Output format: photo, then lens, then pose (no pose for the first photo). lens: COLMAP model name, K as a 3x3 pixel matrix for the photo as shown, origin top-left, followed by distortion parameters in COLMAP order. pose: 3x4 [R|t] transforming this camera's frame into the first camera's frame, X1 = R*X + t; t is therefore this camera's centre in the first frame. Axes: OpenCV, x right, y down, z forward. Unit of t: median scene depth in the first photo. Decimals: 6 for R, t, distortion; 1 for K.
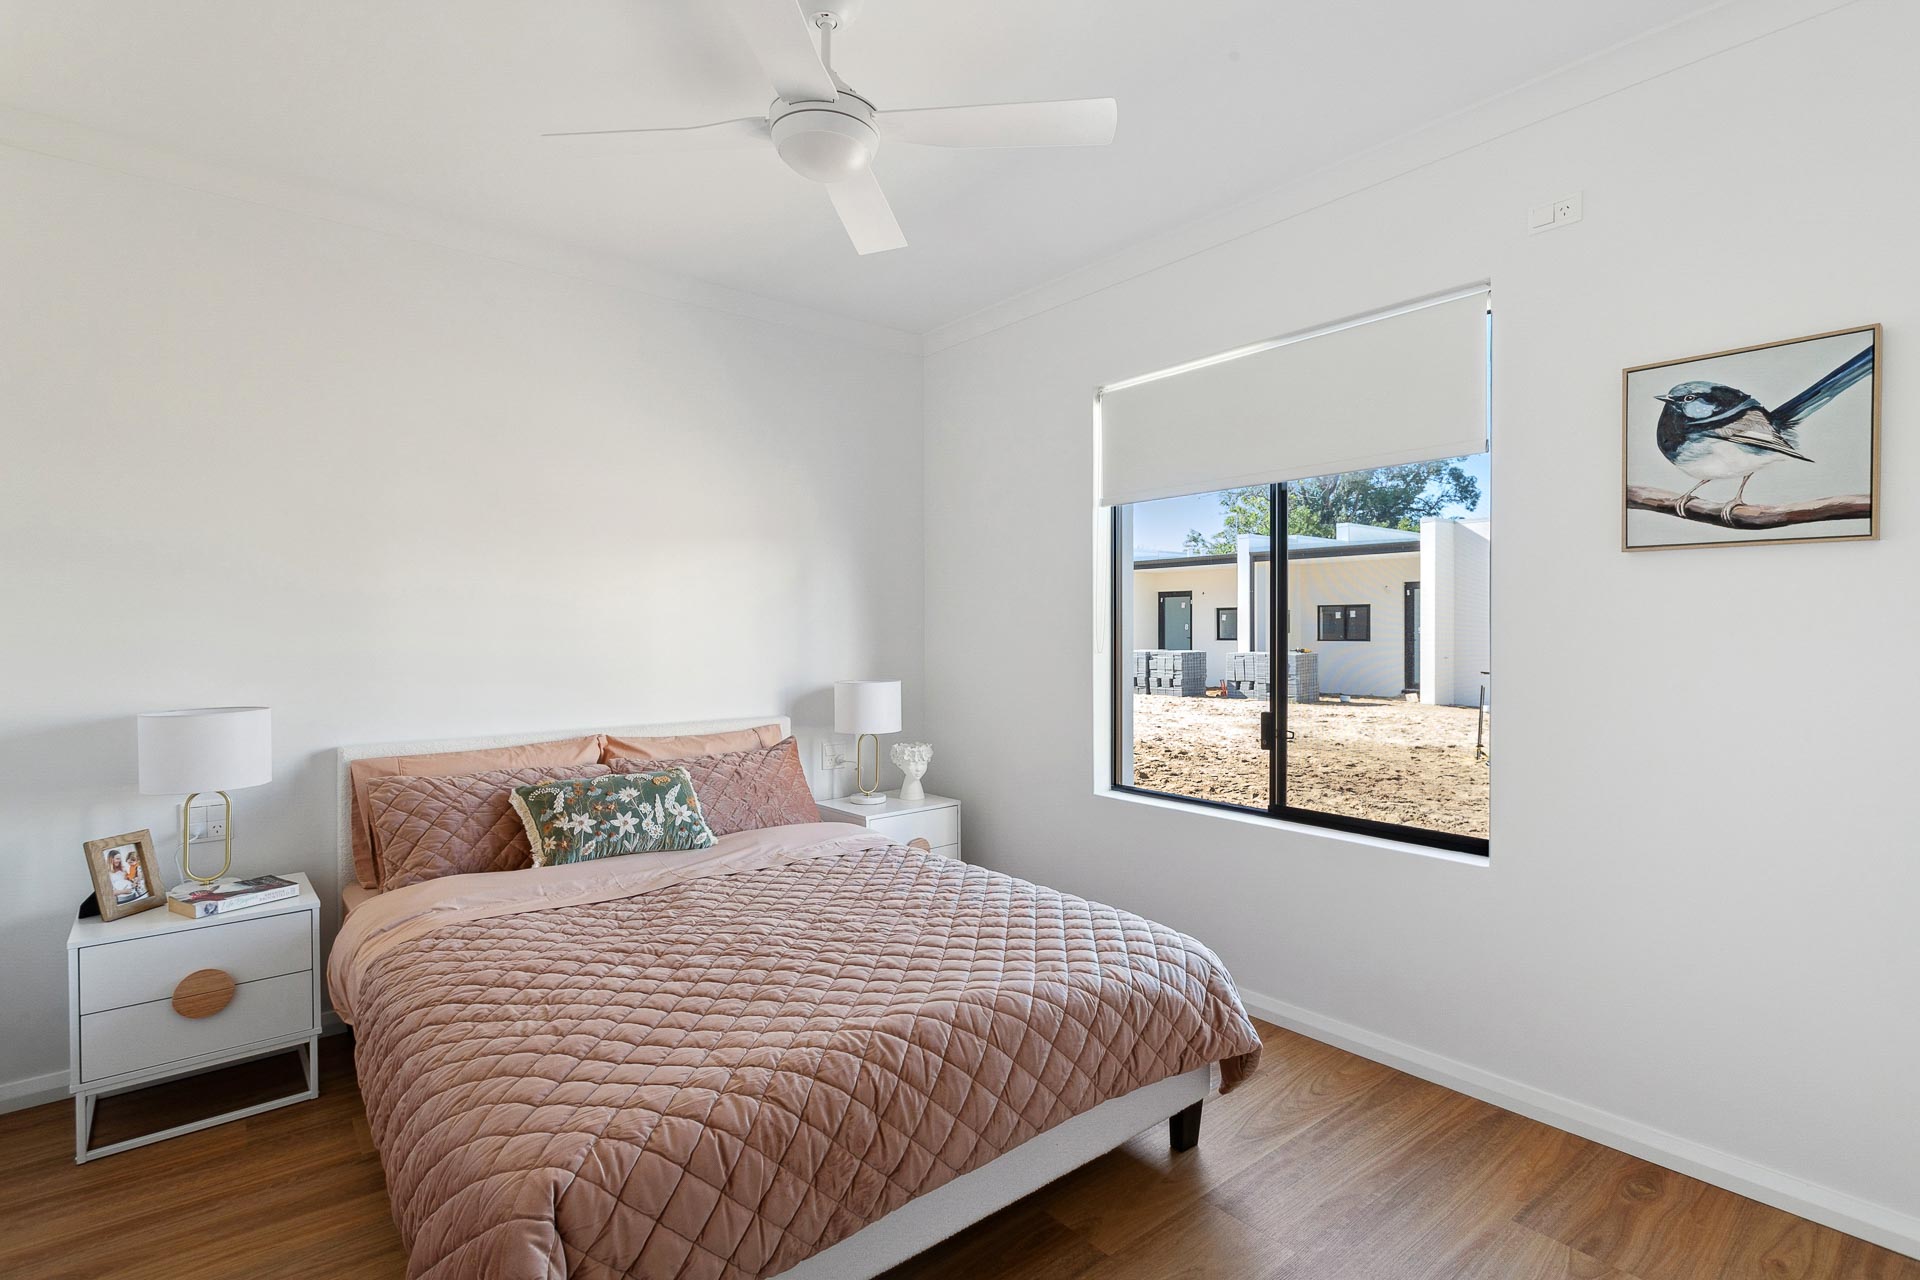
lens RADIAL K [[908.0, 0, 960.0], [0, 908.0, 640.0], [0, 0, 1]] dist [0.005506, 0.000662]
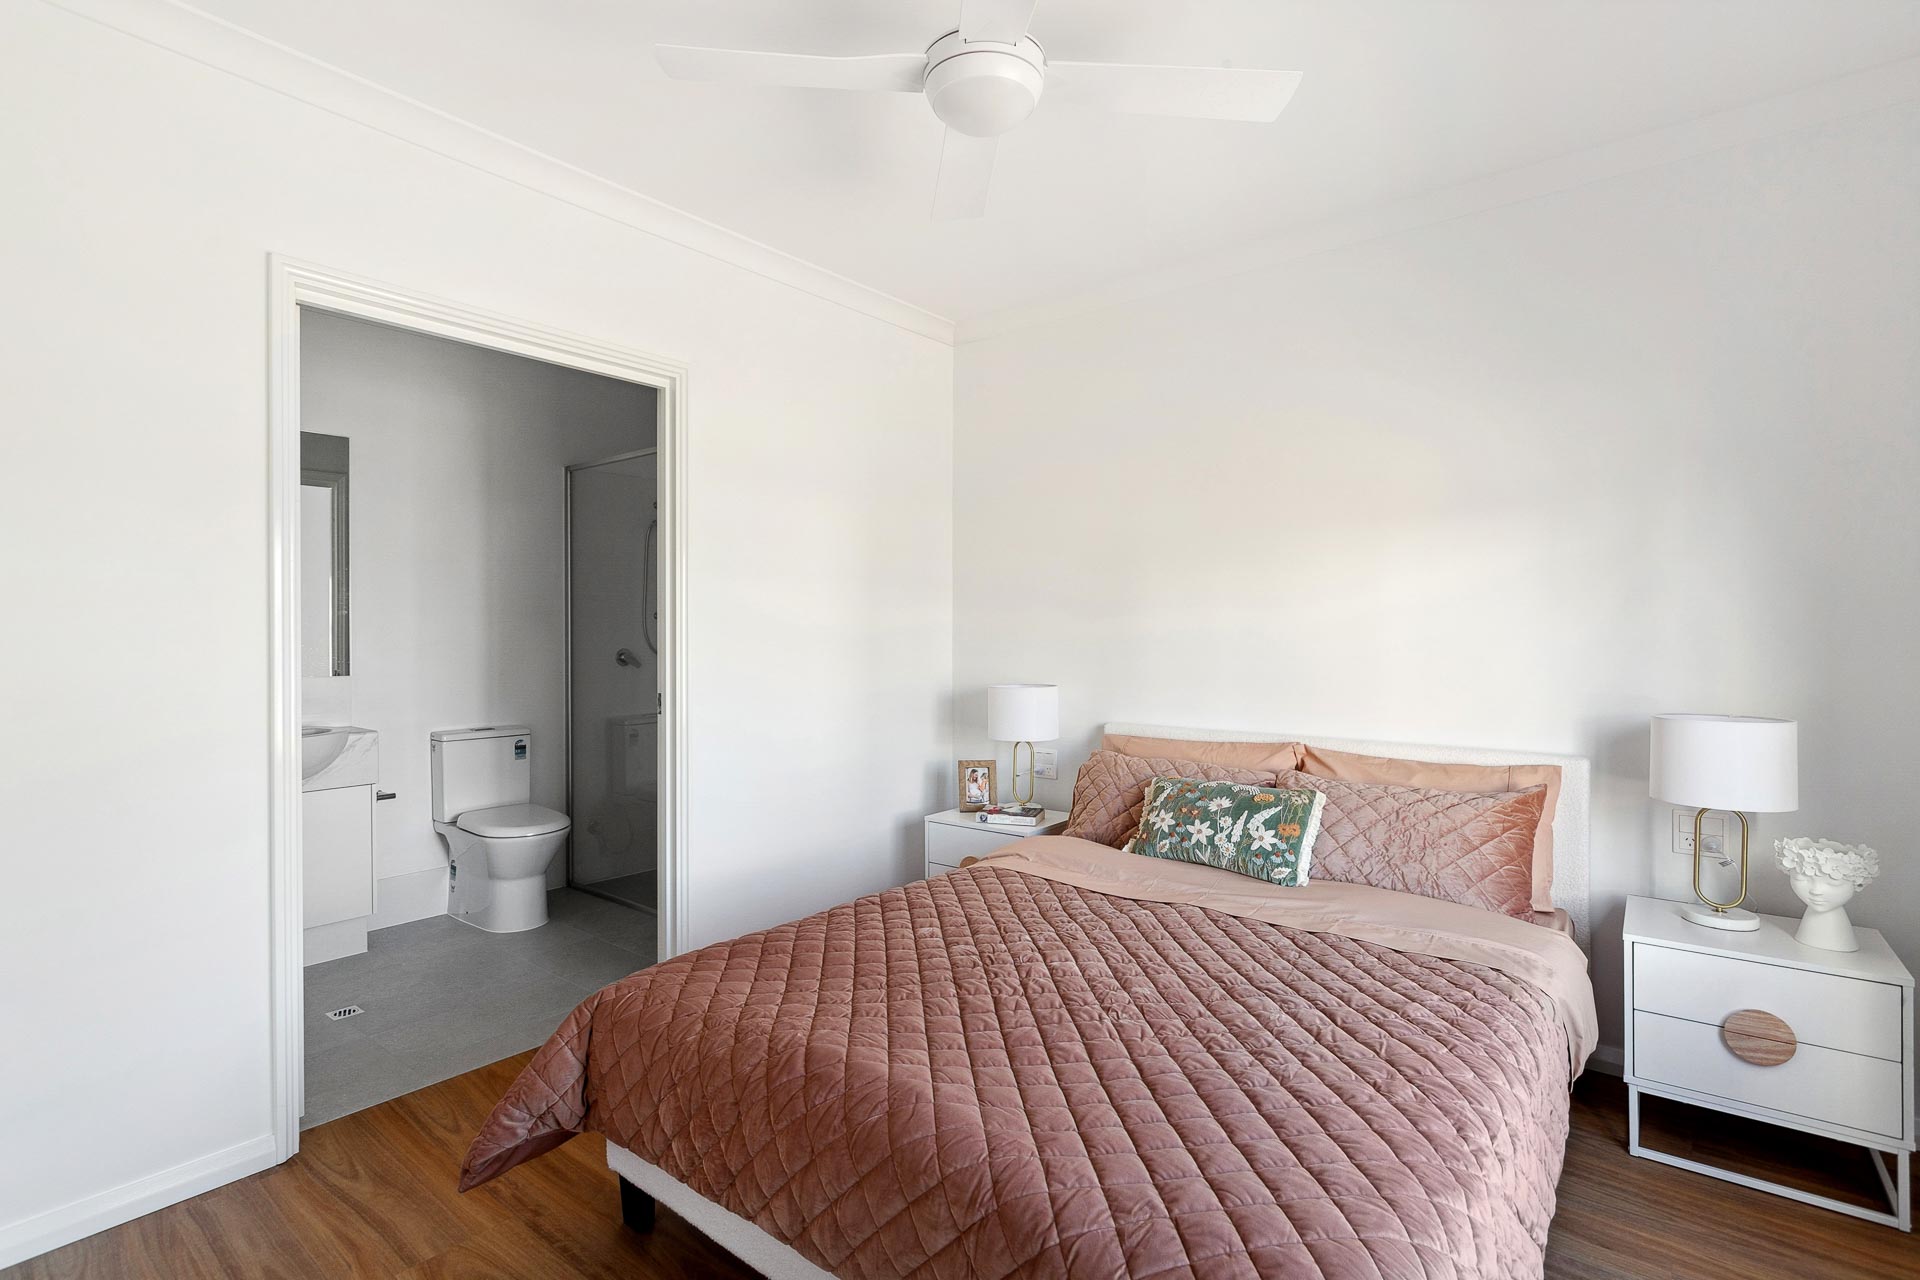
lens RADIAL K [[908.0, 0, 960.0], [0, 908.0, 640.0], [0, 0, 1]] dist [0.005506, 0.000662]
pose [[0.216006, 0.013690, -0.976296, 0.503353], [-0.008575, 0.999890, 0.012123, -0.010302], [0.976354, 0.005753, 0.216100, 0.536077]]
